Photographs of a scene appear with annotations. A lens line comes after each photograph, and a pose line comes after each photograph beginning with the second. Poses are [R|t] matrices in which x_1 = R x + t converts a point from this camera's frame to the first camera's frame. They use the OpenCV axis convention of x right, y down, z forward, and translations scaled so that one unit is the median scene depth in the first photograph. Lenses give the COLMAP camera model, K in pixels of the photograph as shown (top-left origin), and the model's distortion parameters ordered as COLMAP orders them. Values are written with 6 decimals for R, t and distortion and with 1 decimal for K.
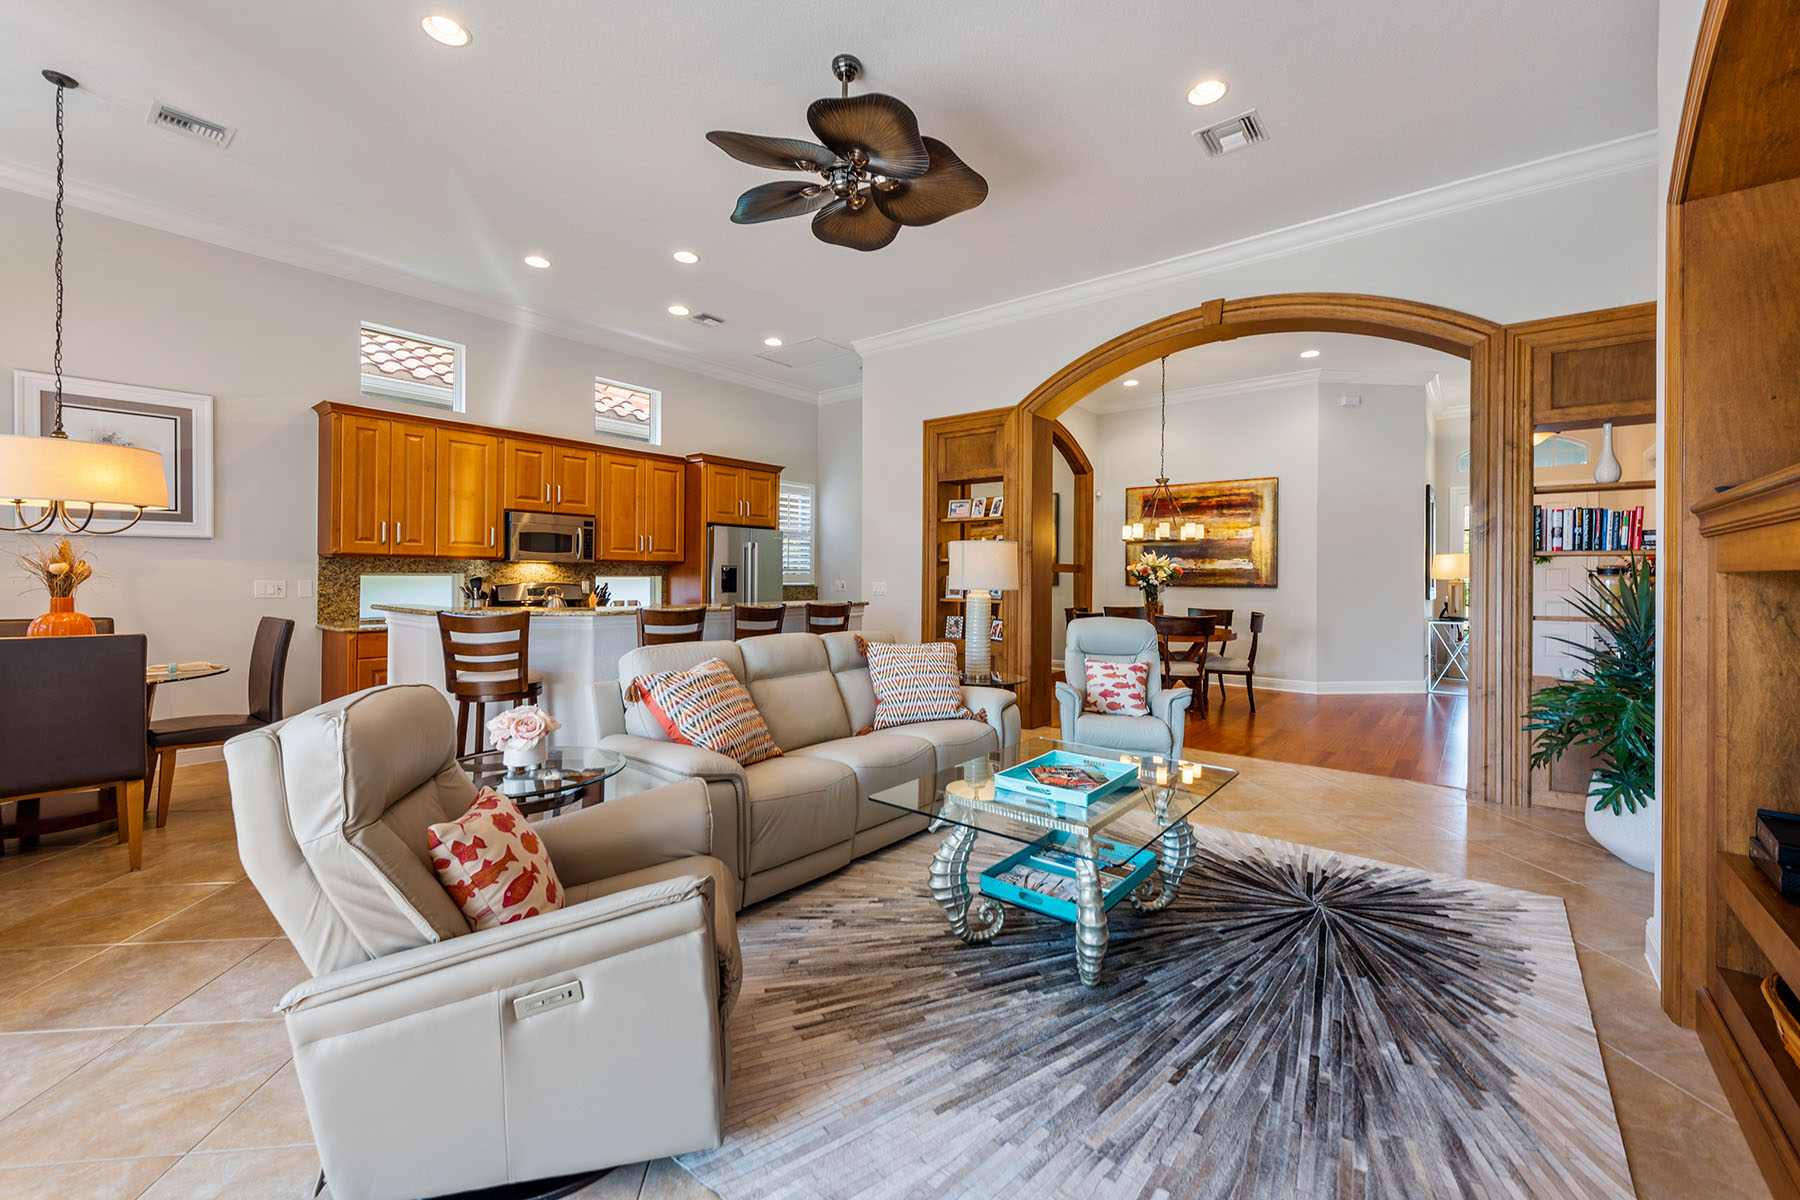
lens RADIAL K [[730.7, 0, 905.8], [0, 730.7, 576.4], [0, 0, 1]] dist [0.009994, -0.000145]
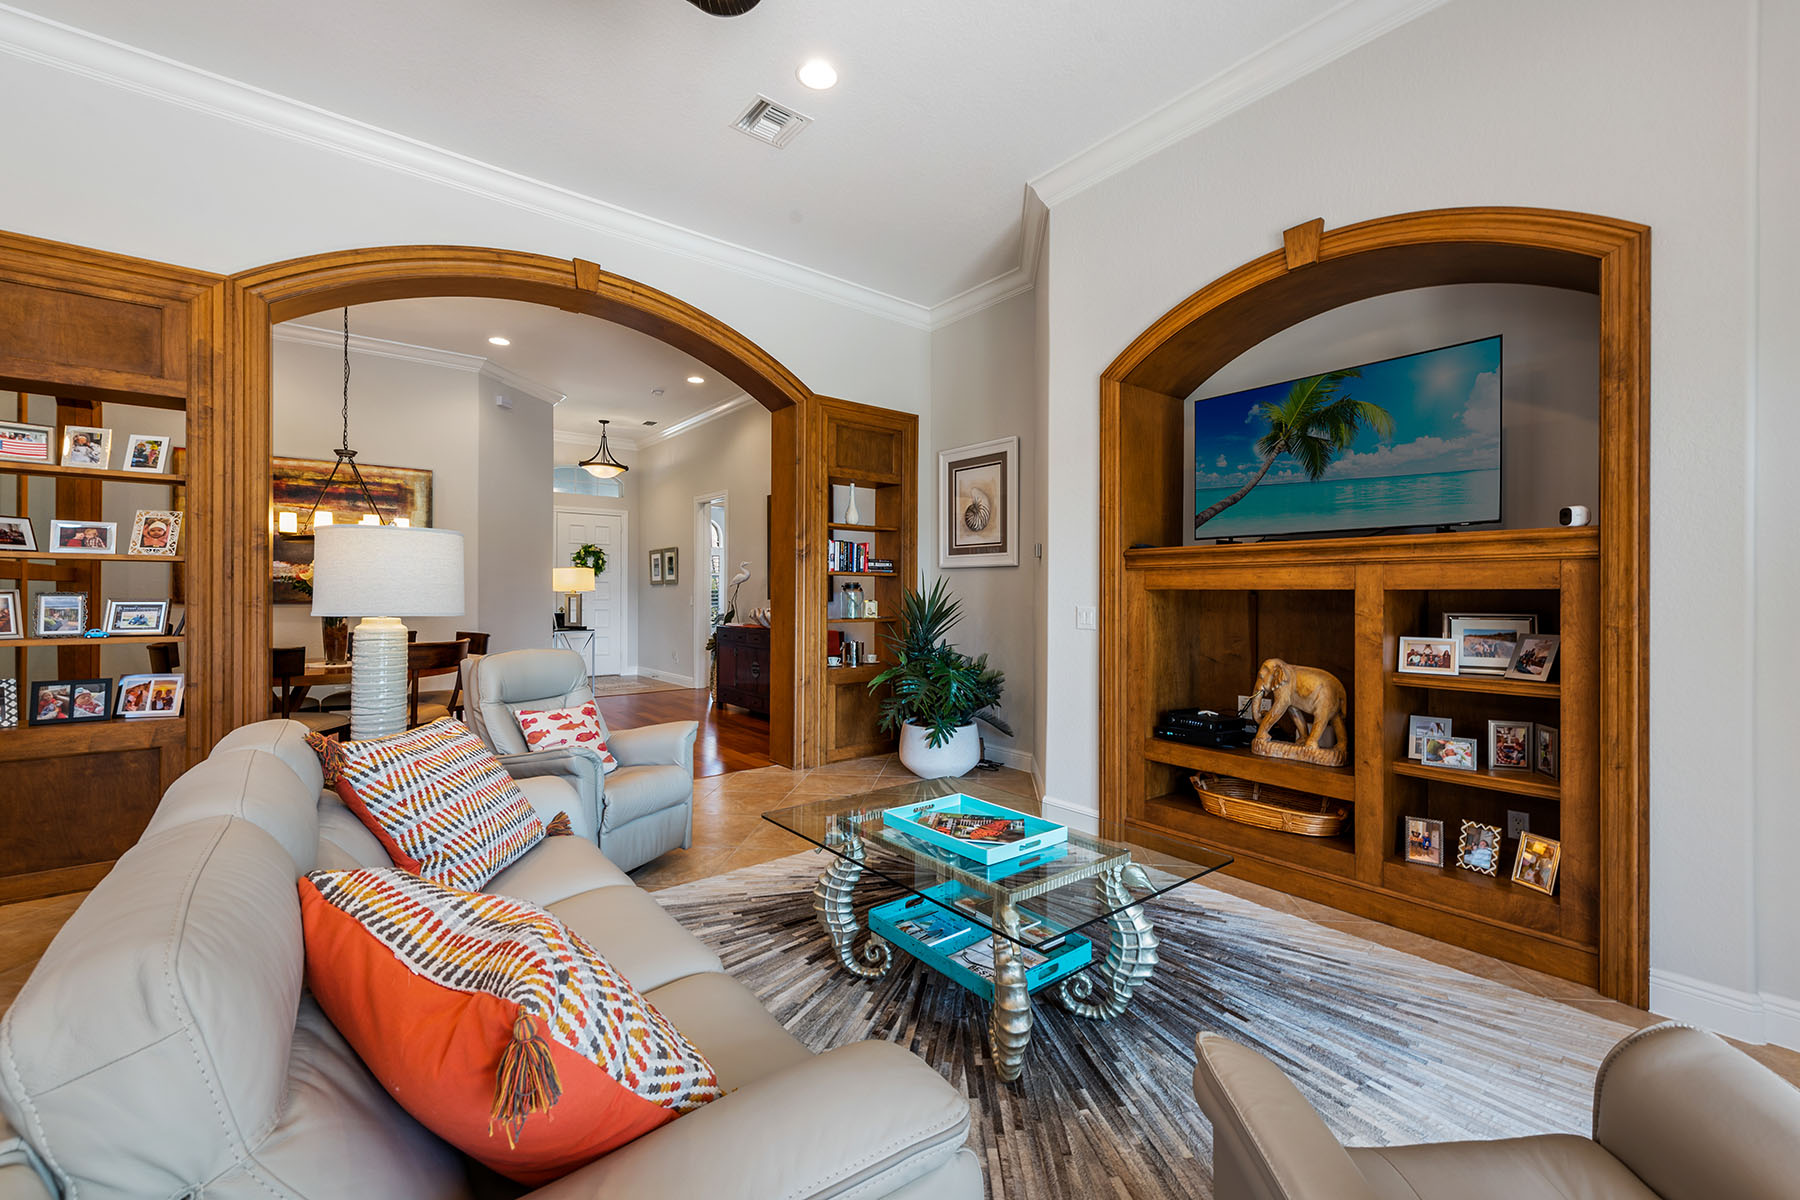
lens RADIAL K [[738.7, 0, 906.3], [0, 738.7, 592.5], [0, 0, 1]] dist [0.001965, -0.000730]
pose [[0.215968, -0.005904, 0.976383, -0.261847], [-0.002515, 0.999975, 0.006603, -0.003230], [-0.976397, -0.003882, 0.215947, 0.363305]]
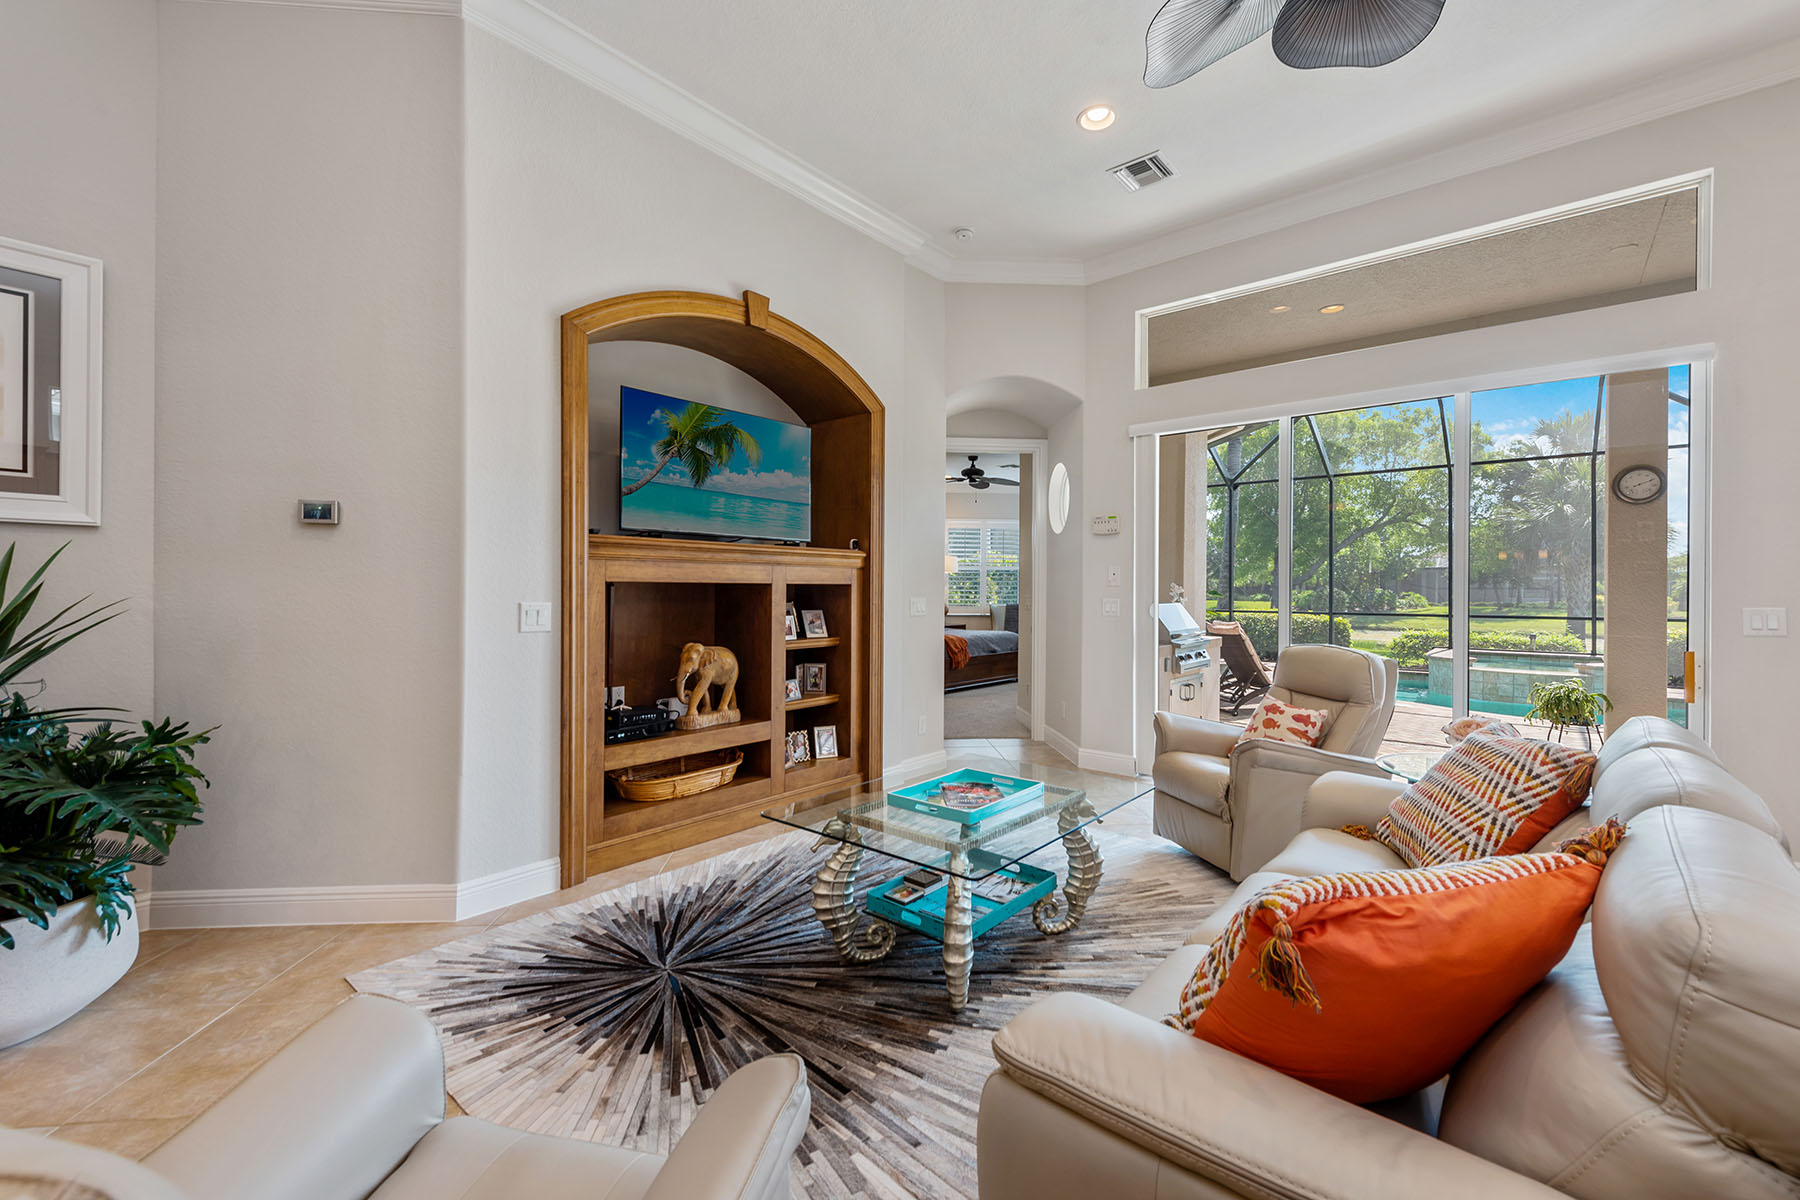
lens RADIAL K [[744.1, 0, 907.4], [0, 744.1, 589.4], [0, 0, 1]] dist [0.013099, -0.000115]
pose [[-0.999436, -0.012858, 0.031014, 0.113468], [-0.012805, 0.999916, 0.001919, 0.000185], [-0.031036, 0.001521, -0.999517, 0.812765]]
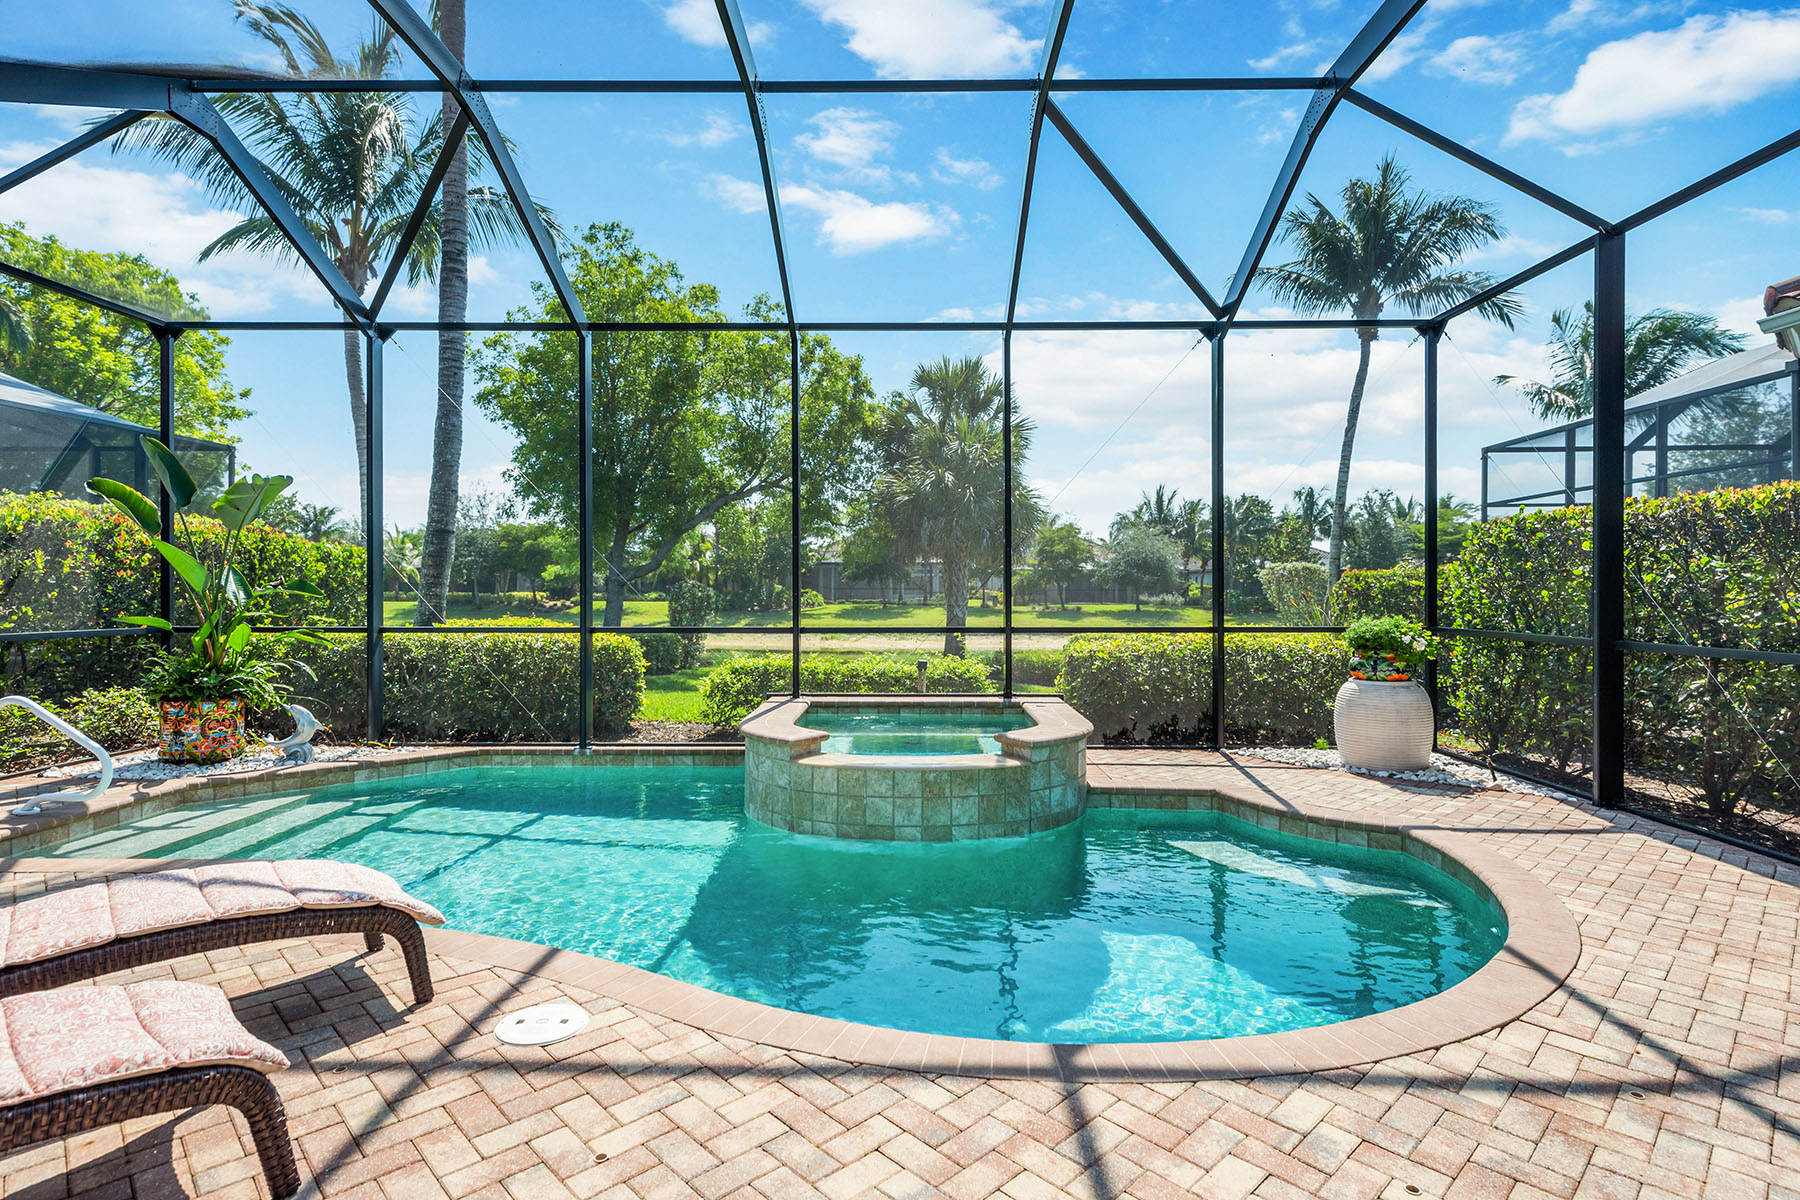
lens RADIAL K [[898.0, 0, 906.4], [0, 898.0, 587.9], [0, 0, 1]] dist [0.014042, -0.001826]
pose [[-0.790015, -0.009954, -0.613007, -0.636582], [-0.008077, 0.999950, -0.005828, 0.006567], [0.613035, 0.000347, -0.790056, -0.172456]]
